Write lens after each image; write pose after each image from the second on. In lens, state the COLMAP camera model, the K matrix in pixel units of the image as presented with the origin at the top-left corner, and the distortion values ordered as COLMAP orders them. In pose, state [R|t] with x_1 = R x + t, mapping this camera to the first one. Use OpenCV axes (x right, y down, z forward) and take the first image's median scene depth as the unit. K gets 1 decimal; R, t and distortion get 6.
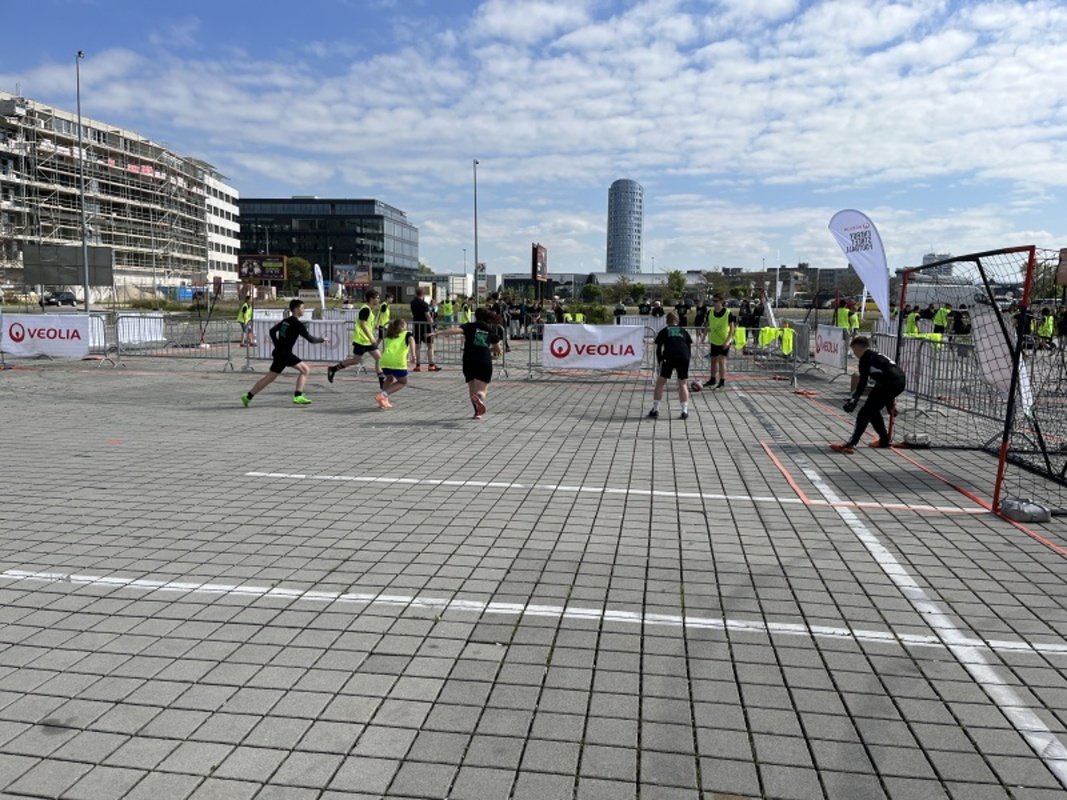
lens RADIAL K [[806.6, 0, 533.5], [0, 806.6, 400.0], [0, 0, 1]] dist [0.005198, 0.006163]
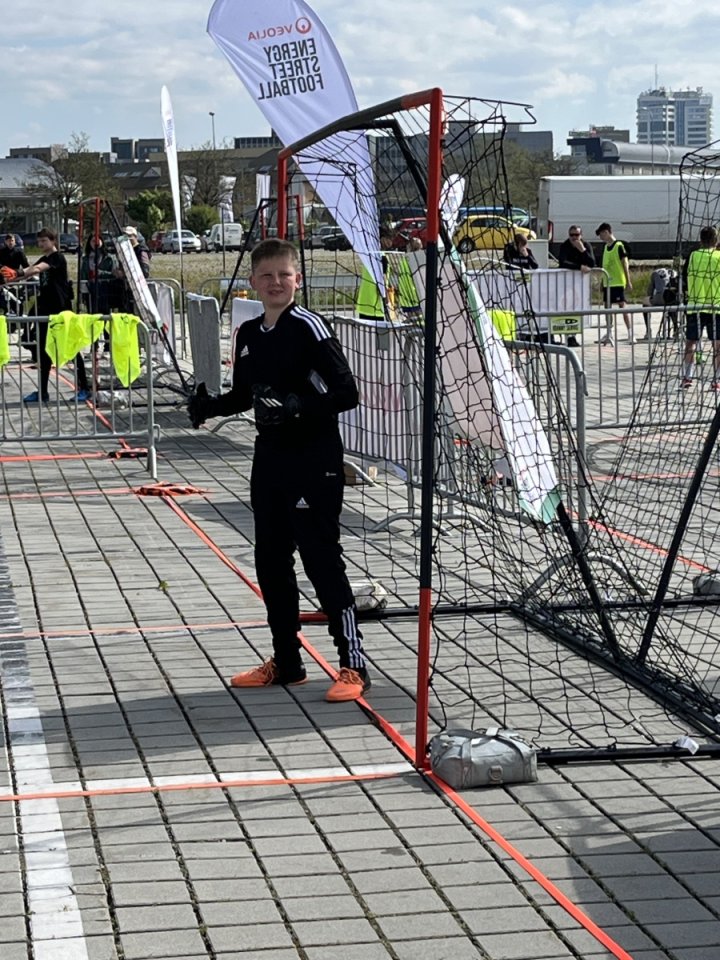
lens RADIAL K [[2392.2, 0, 360.0], [0, 2392.2, 480.0], [0, 0, 1]] dist [0.071996, 0.509610]
pose [[0.948157, -0.065134, 0.311057, 0.146349], [0.072042, 0.997344, -0.010756, 0.007256], [-0.309530, 0.032608, 0.950330, -0.070407]]
